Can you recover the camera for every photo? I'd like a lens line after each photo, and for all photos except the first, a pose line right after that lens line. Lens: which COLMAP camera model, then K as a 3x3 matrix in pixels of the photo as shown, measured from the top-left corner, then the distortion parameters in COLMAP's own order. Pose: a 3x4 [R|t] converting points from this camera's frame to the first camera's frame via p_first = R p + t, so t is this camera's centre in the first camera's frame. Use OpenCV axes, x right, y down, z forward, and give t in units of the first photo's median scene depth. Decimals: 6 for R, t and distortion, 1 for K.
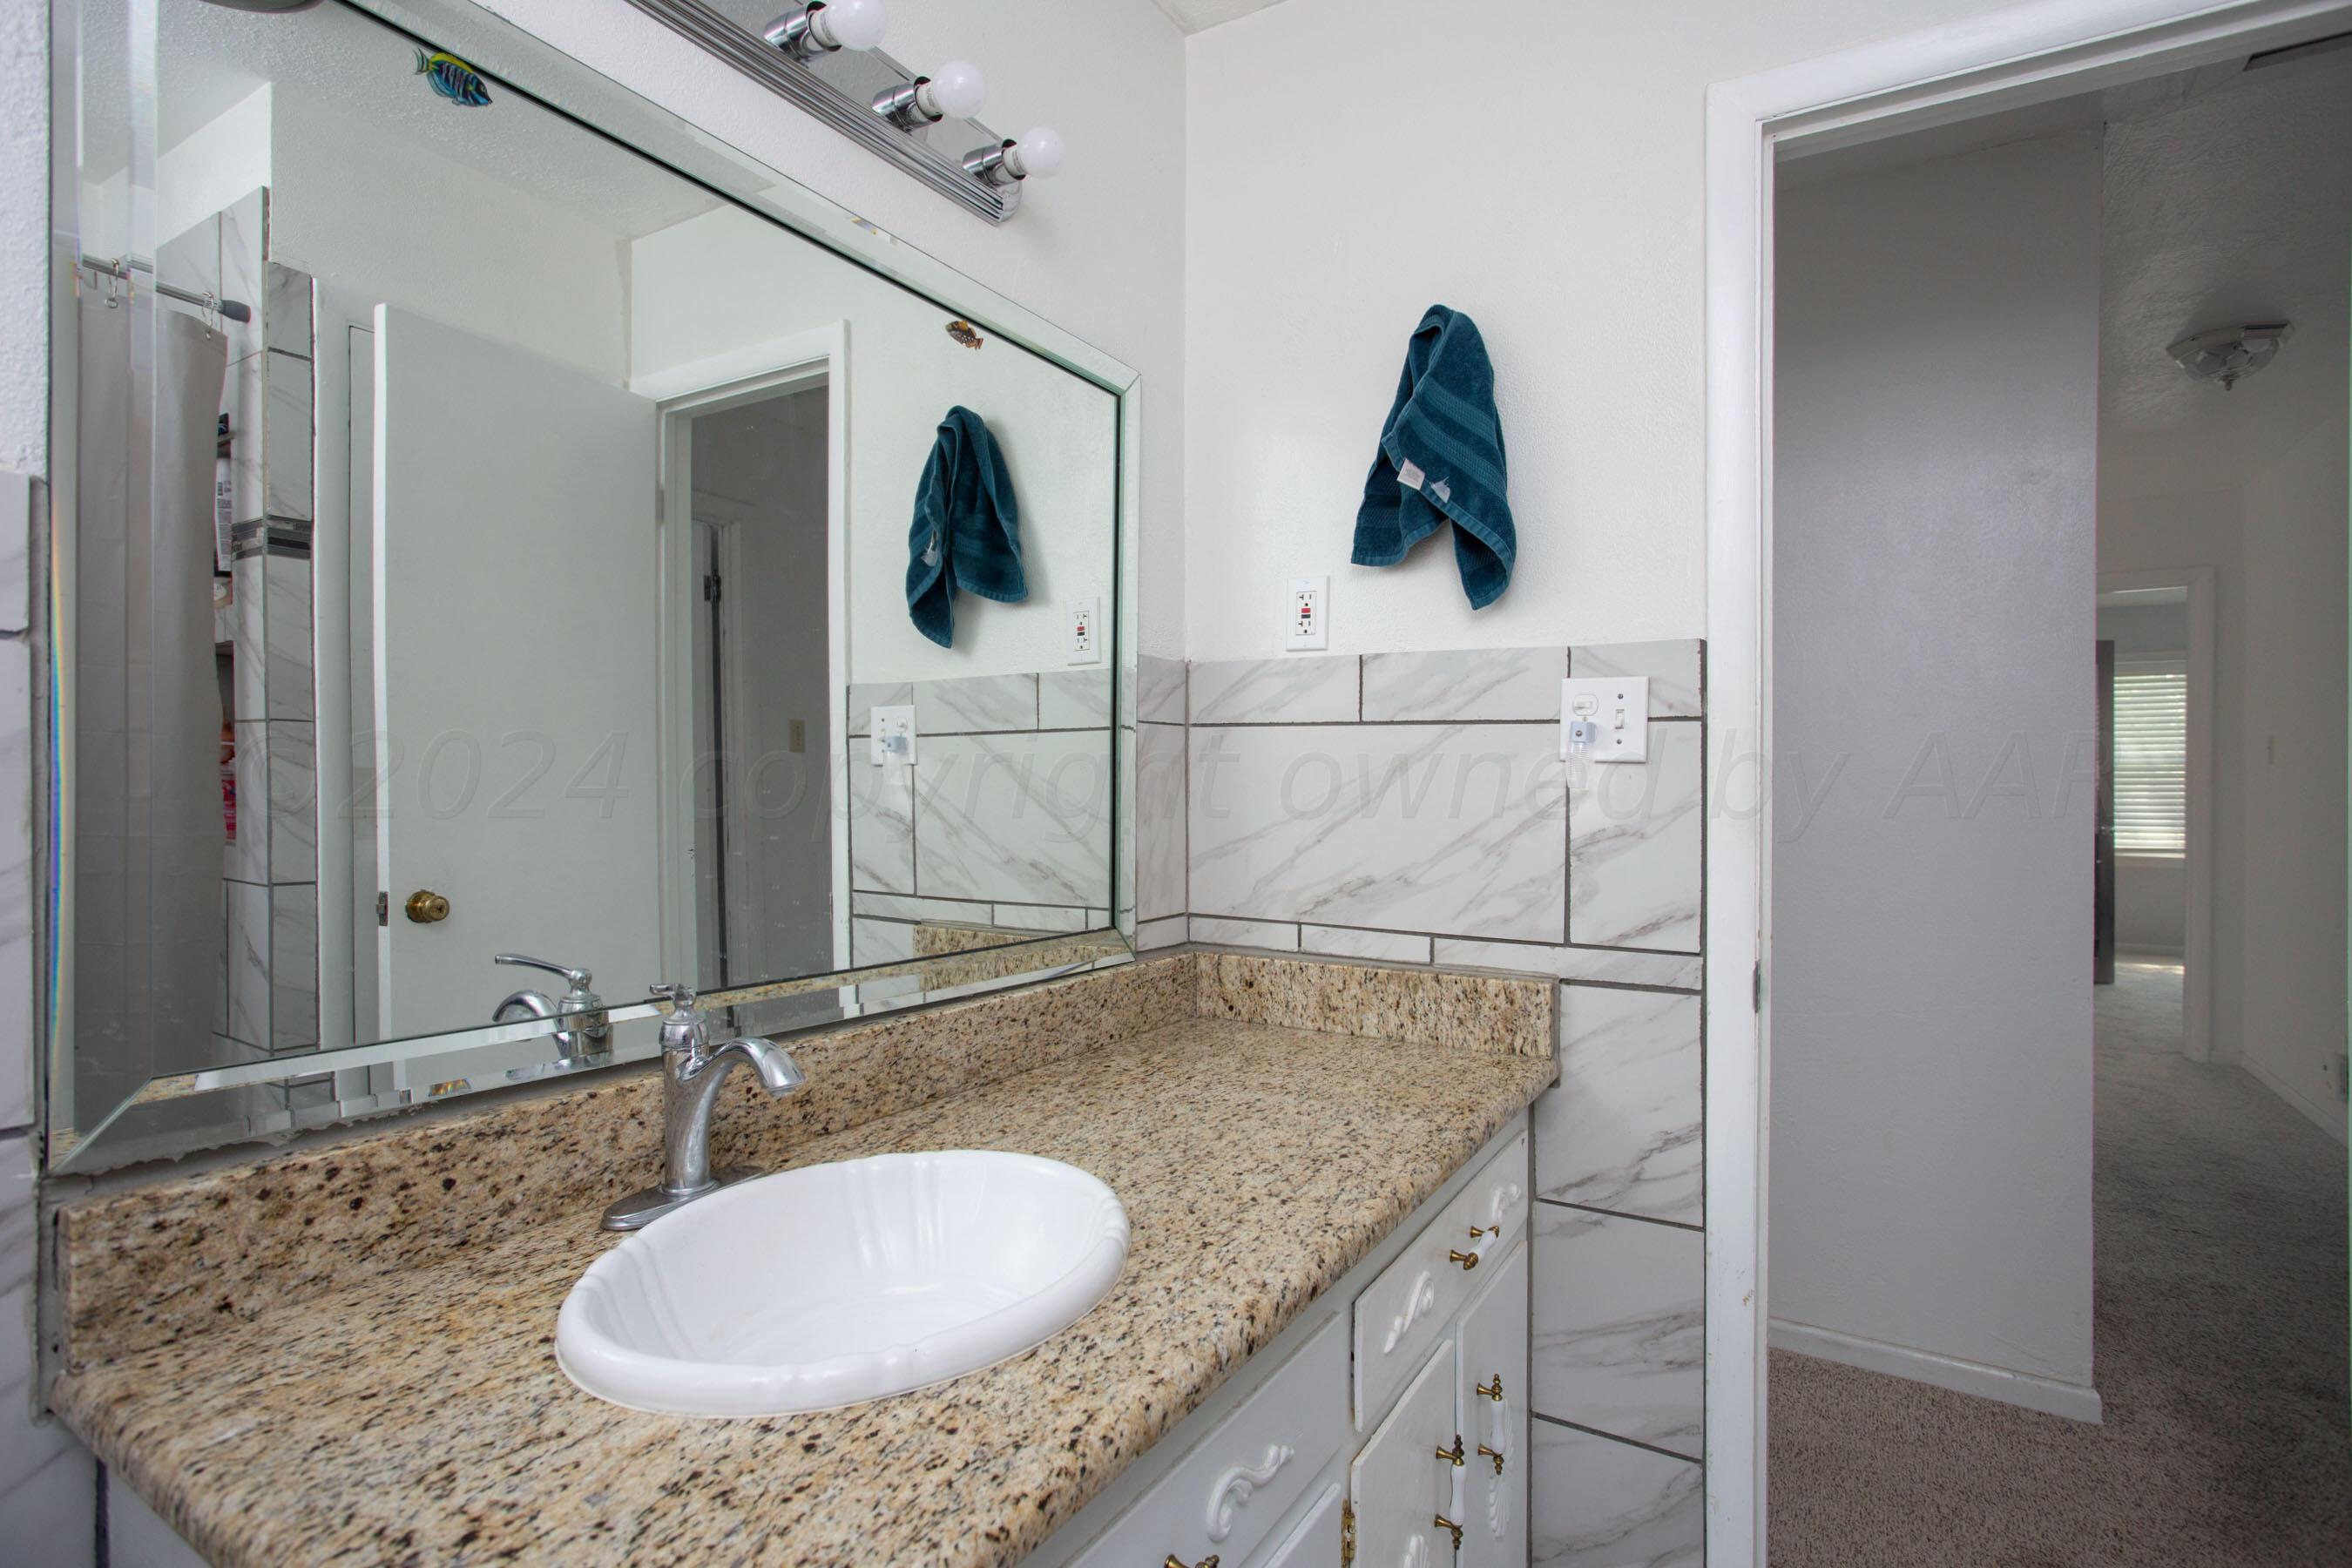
lens RADIAL K [[1180.8, 0, 1195.9], [0, 1180.8, 783.8], [0, 0, 1]] dist [-0.090168, 0.034564]
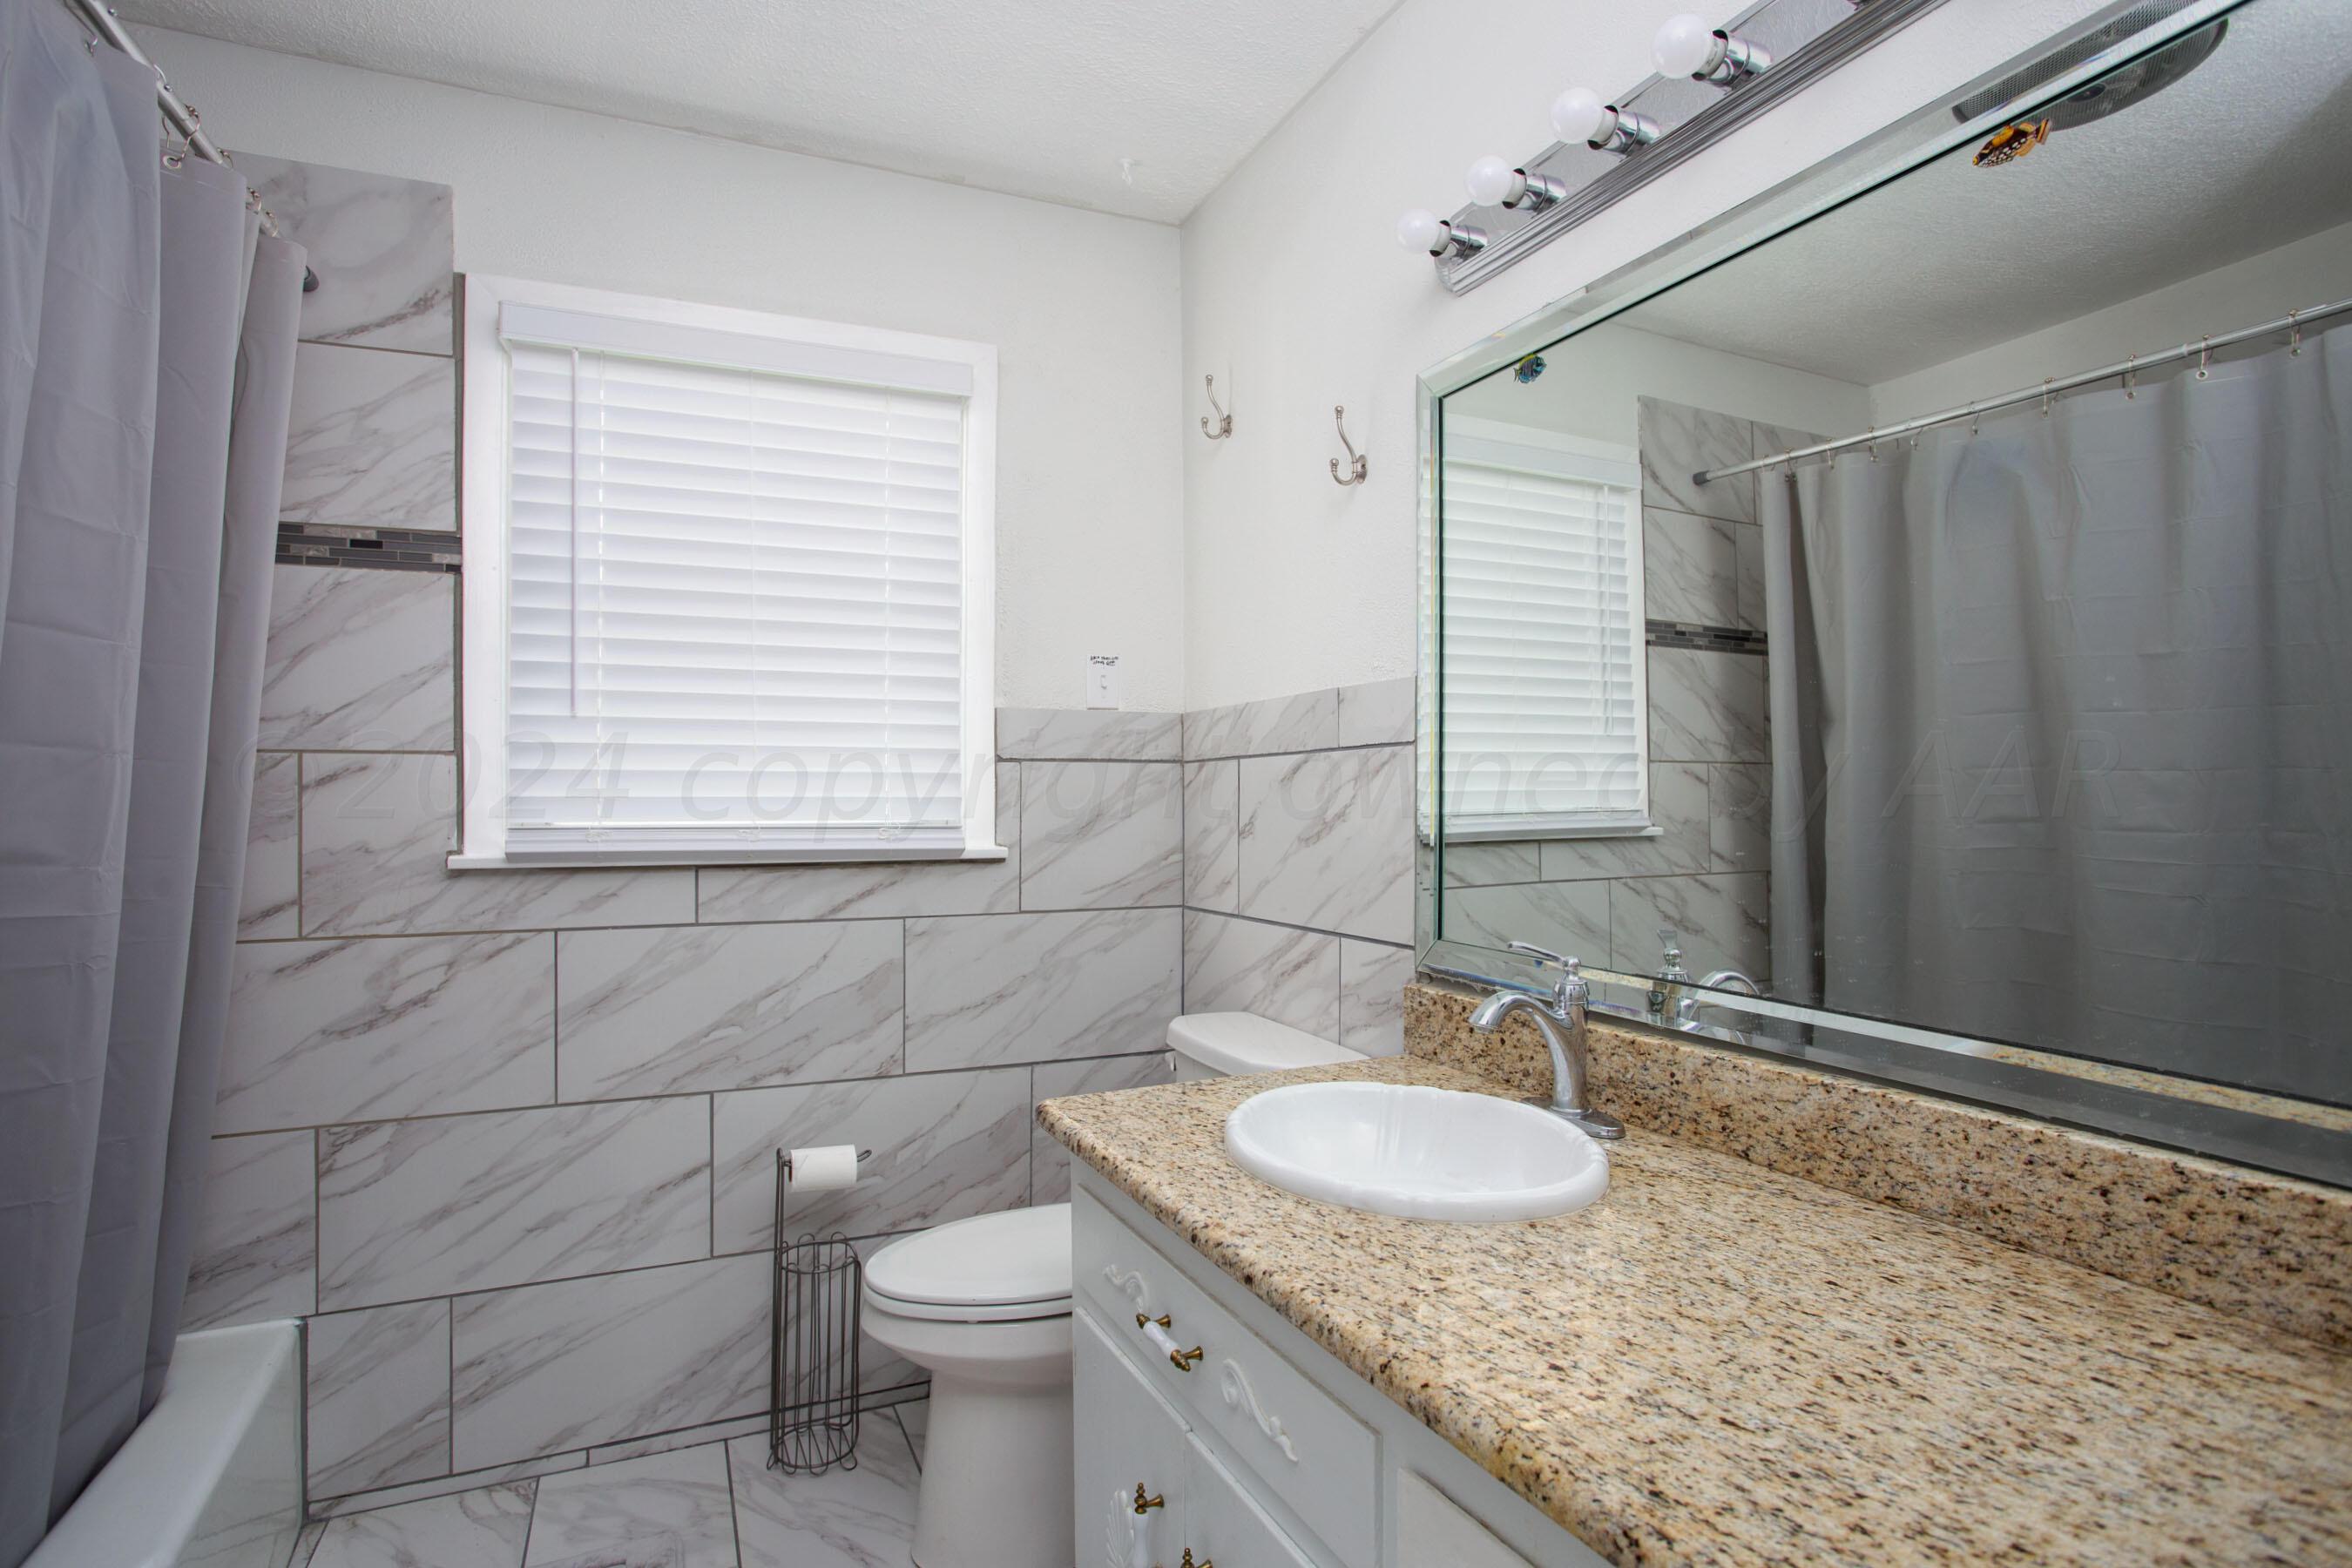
lens RADIAL K [[1180.8, 0, 1195.9], [0, 1180.8, 783.8], [0, 0, 1]] dist [-0.090168, 0.034564]
pose [[-0.557898, -0.016426, -0.829747, 0.759642], [-0.003647, 0.999843, -0.017341, 0.001070], [0.829902, -0.006649, -0.557870, 1.158995]]
